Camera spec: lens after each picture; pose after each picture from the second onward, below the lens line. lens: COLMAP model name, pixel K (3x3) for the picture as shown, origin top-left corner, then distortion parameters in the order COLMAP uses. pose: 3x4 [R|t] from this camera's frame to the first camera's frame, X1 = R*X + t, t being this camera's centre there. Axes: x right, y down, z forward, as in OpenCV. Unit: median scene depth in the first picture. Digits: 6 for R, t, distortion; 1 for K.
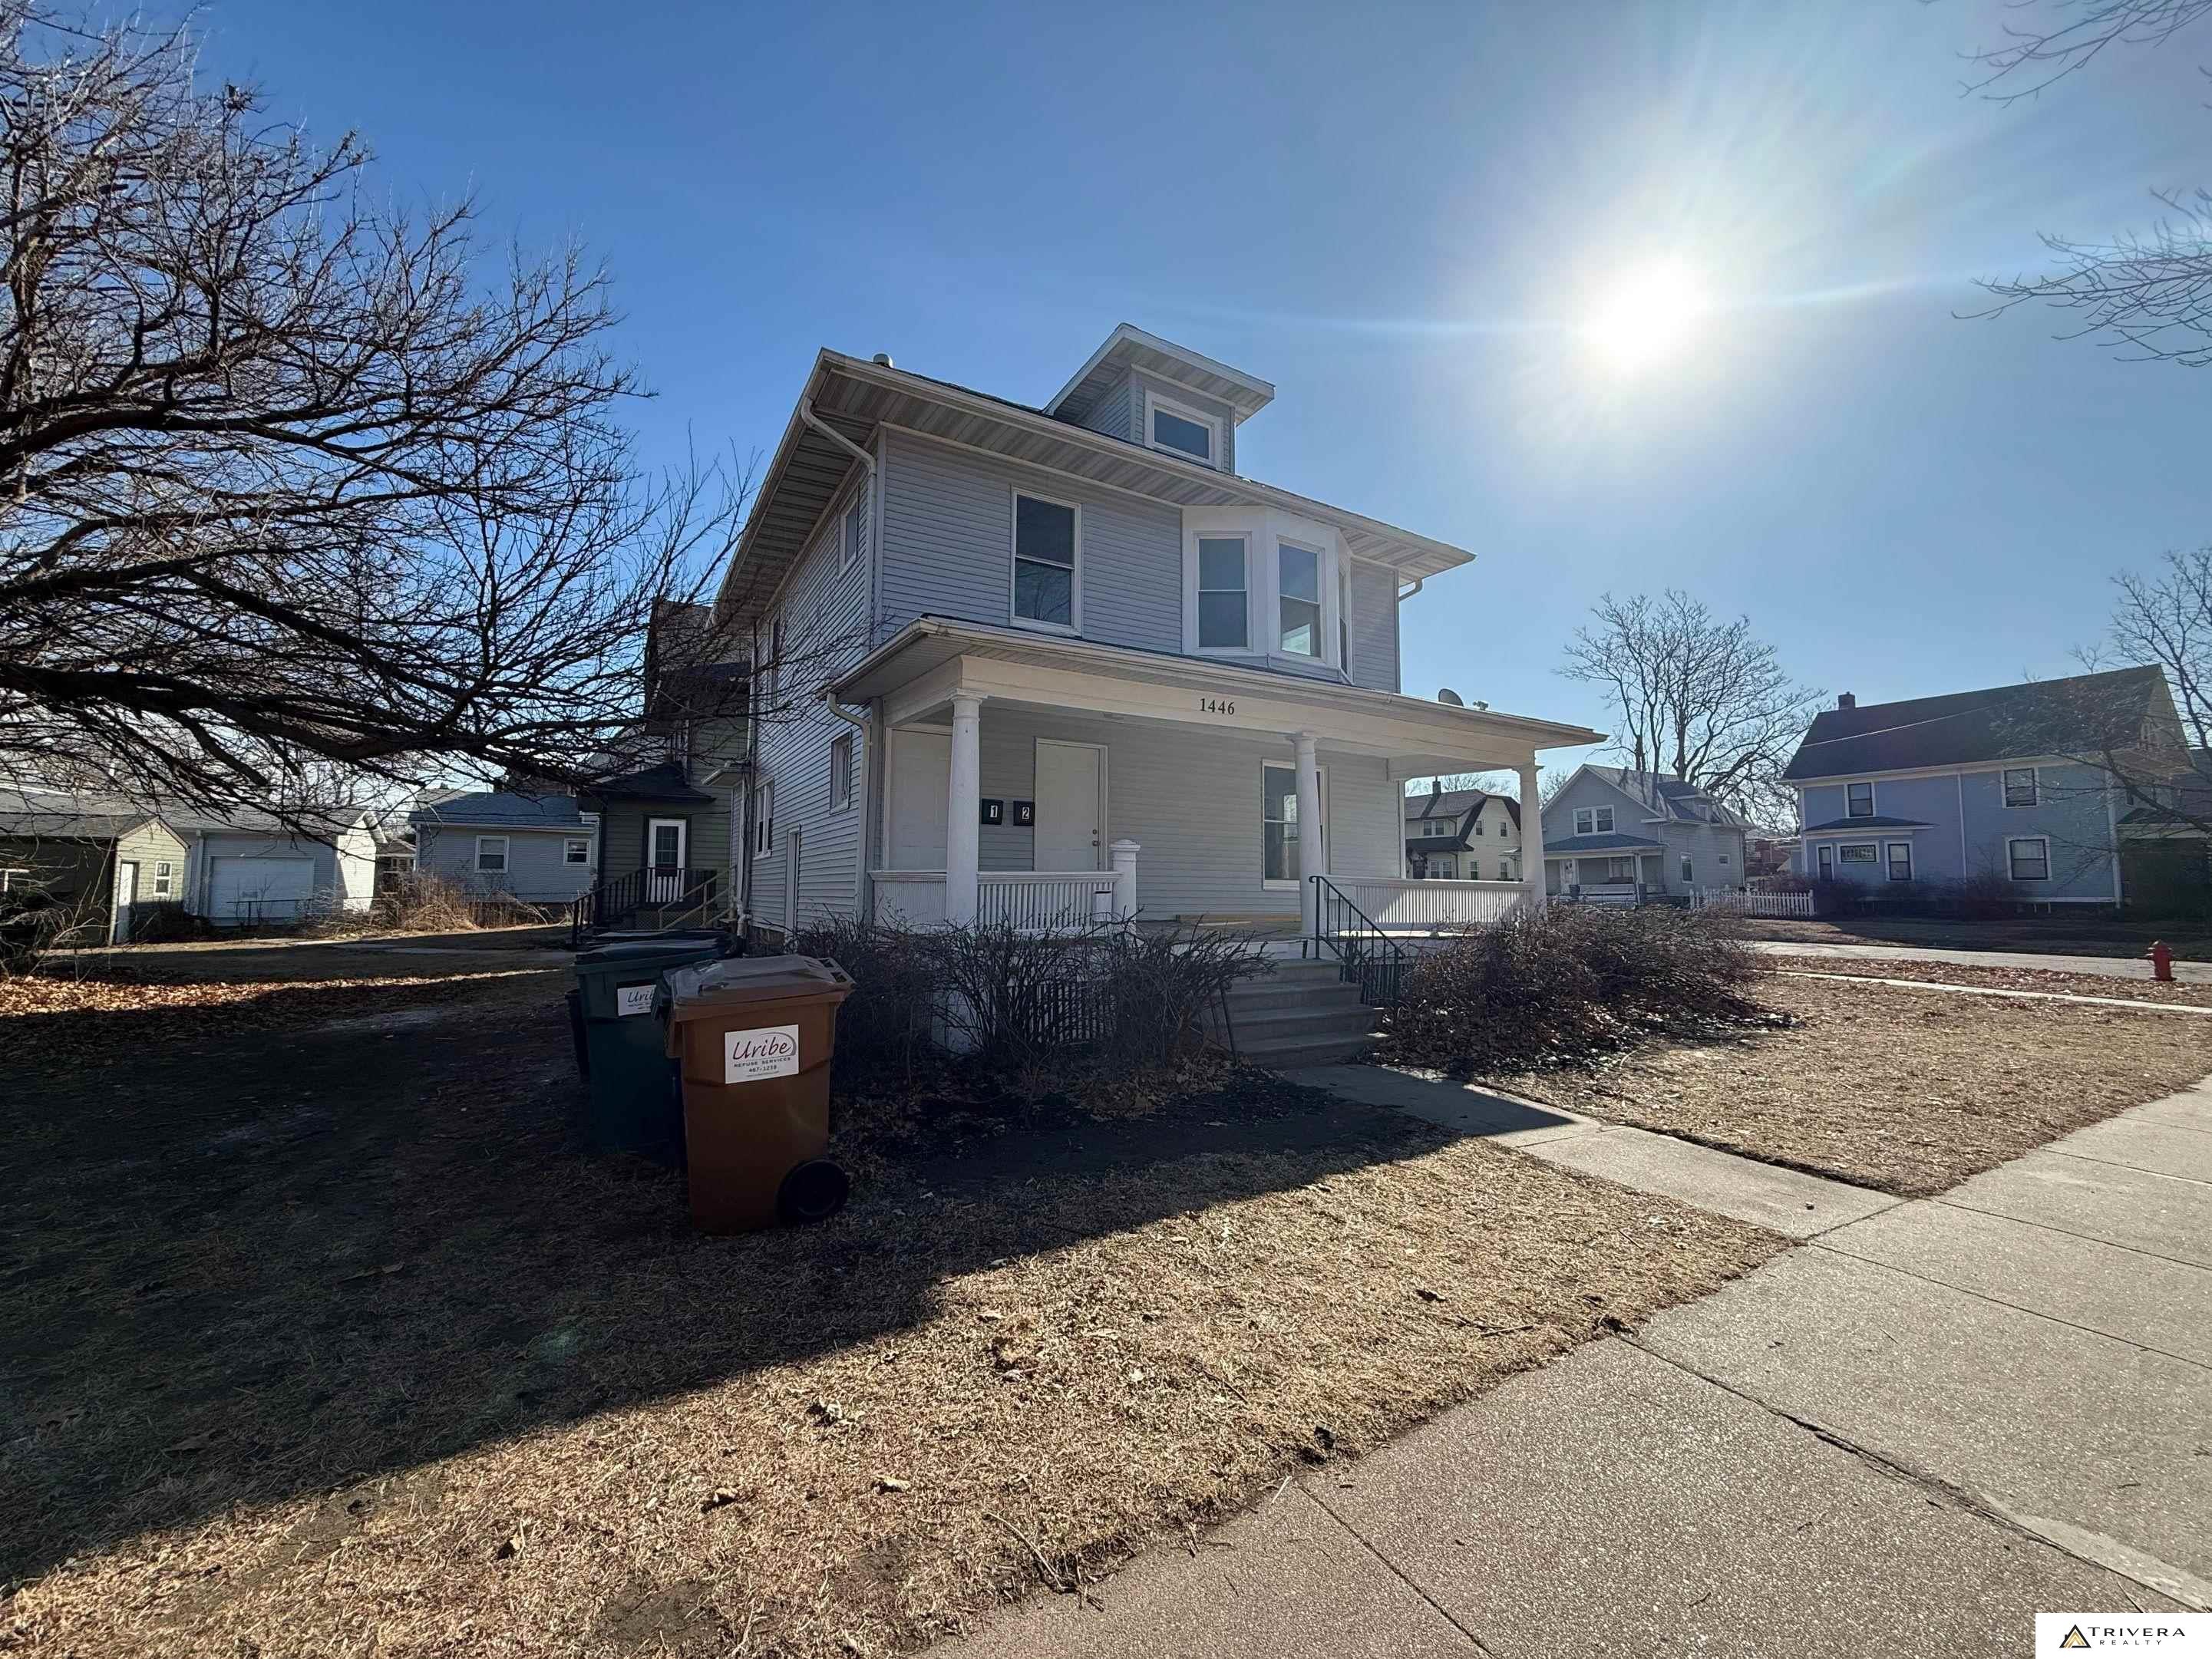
lens RADIAL K [[875.8, 0, 1111.2], [0, 875.8, 828.5], [0, 0, 1]] dist [0.001354, 0.000084]
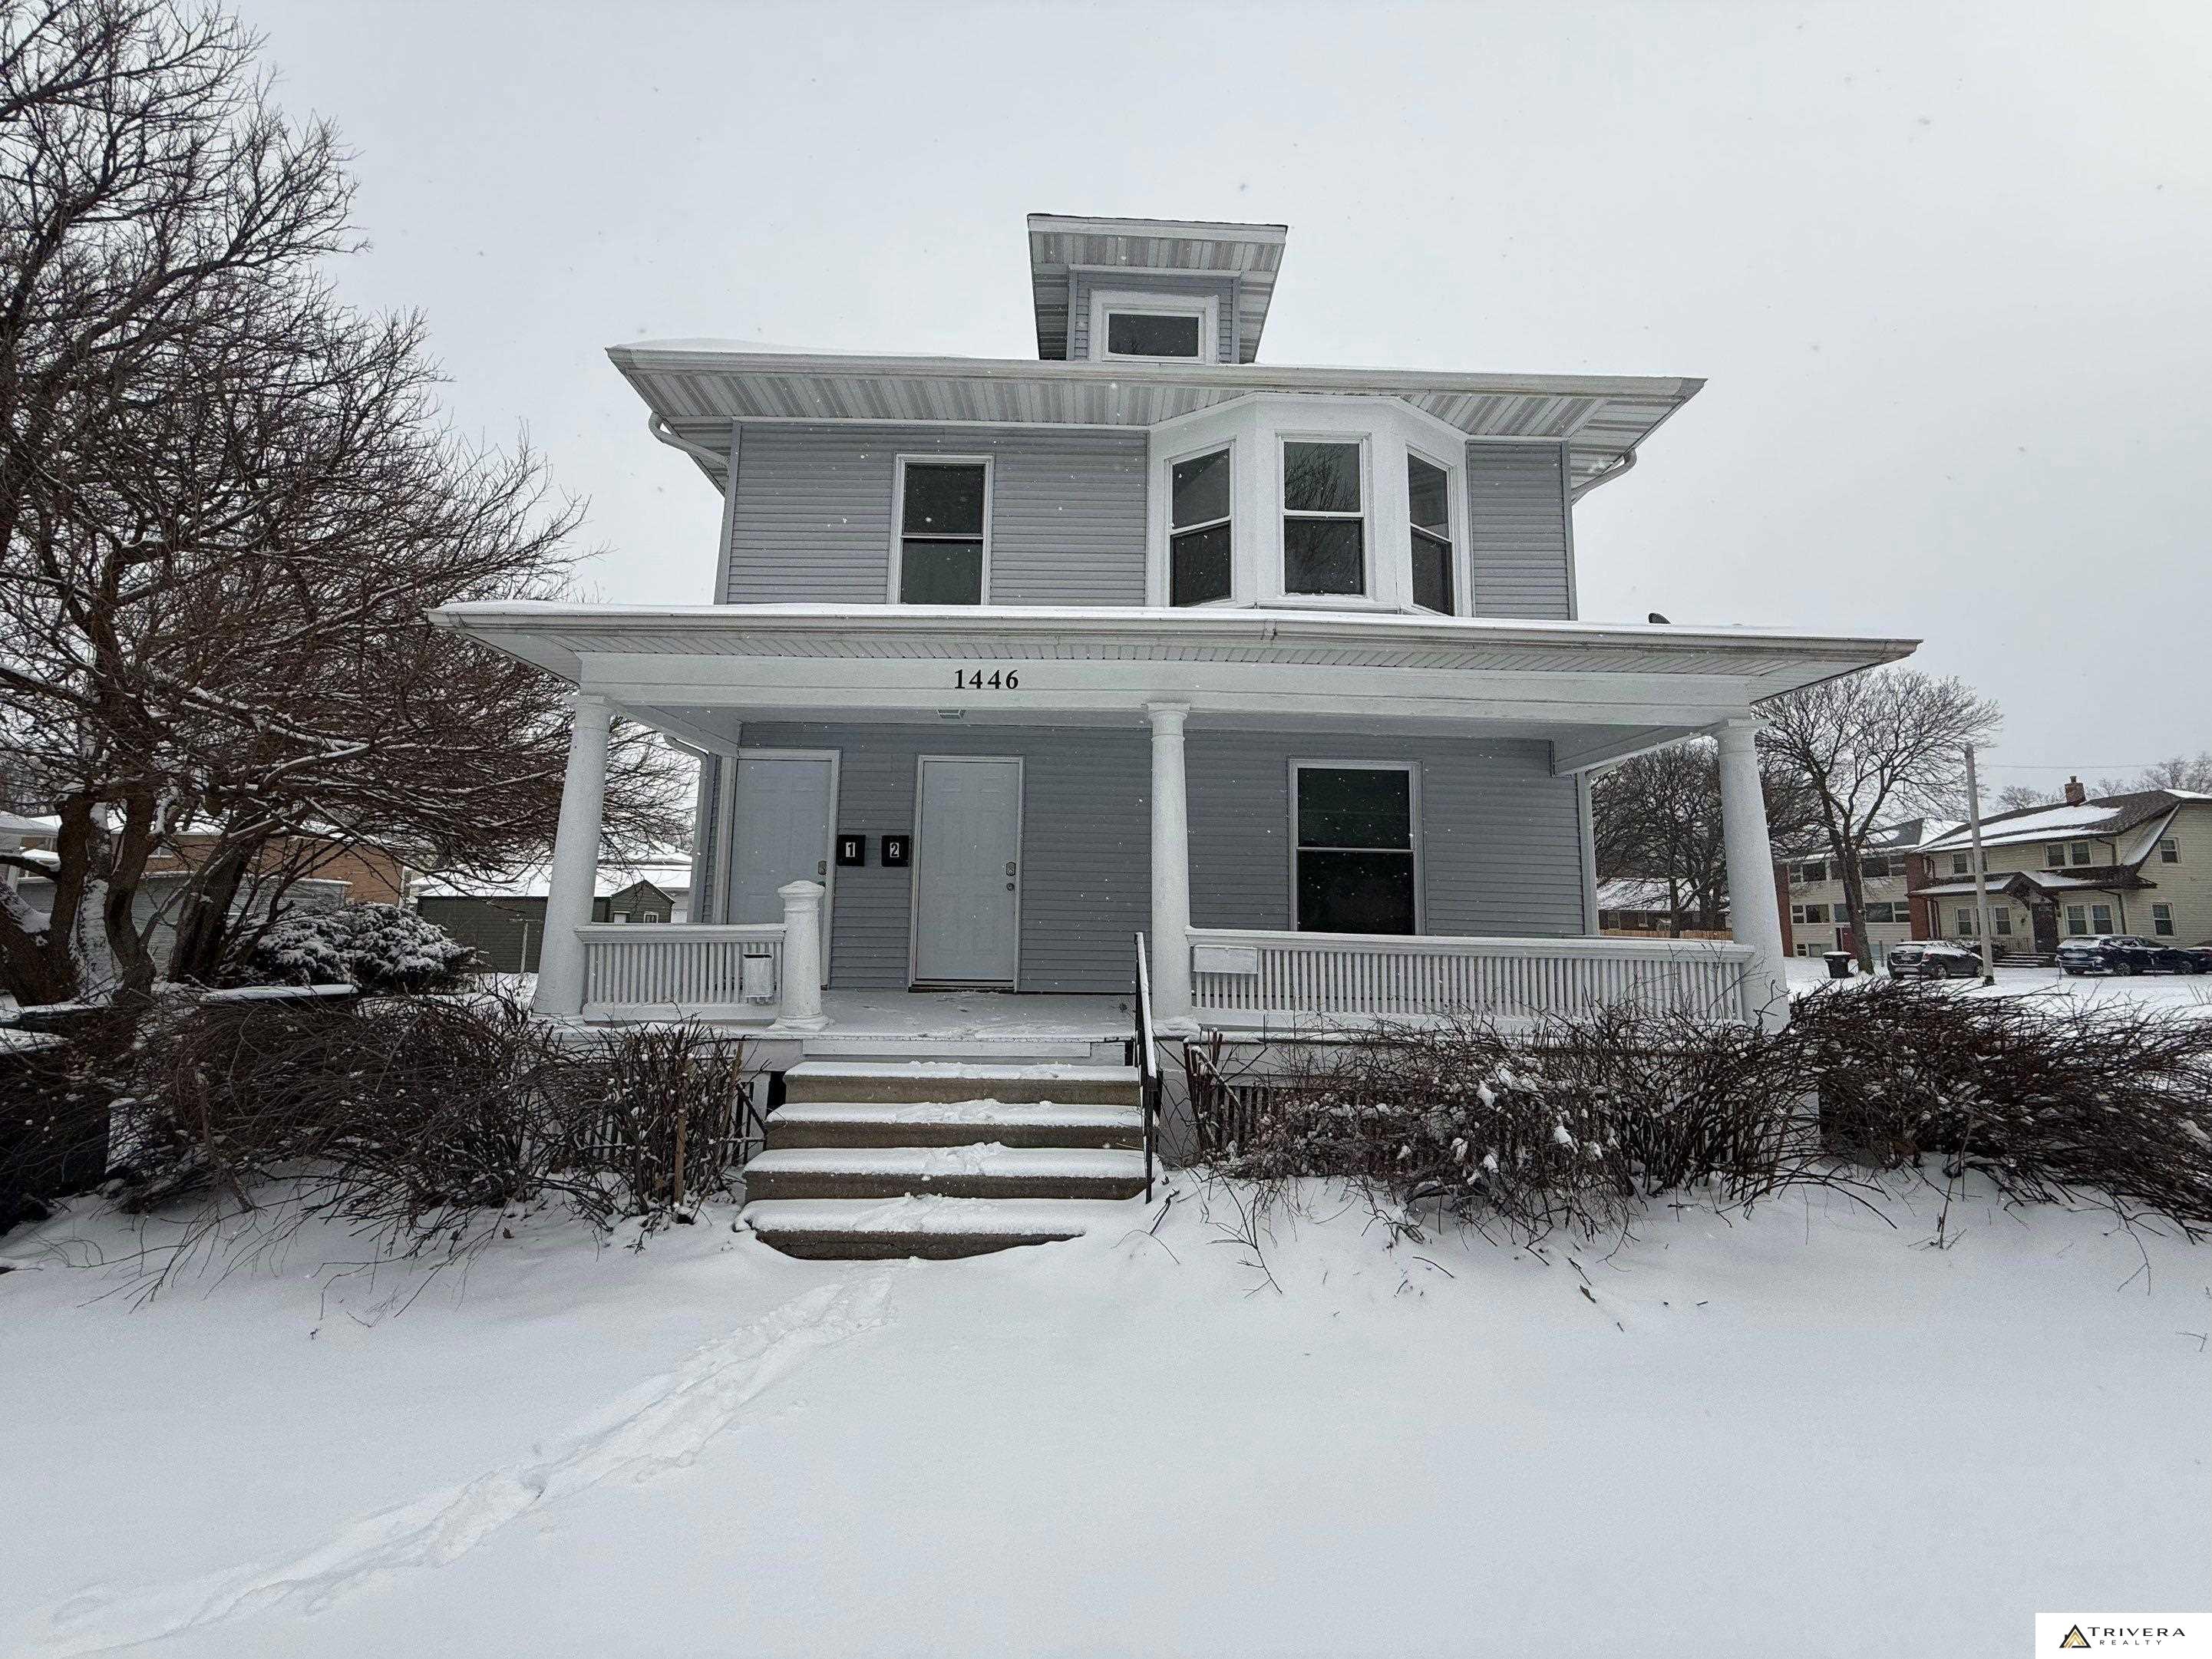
lens RADIAL K [[875.8, 0, 1103.0], [0, 875.8, 822.3], [0, 0, 1]] dist [0.001354, 0.000084]
pose [[0.860237, -0.053173, -0.507114, 0.462920], [0.022790, 0.997563, -0.065939, 0.013860], [0.509384, 0.045166, 0.859353, 0.412714]]
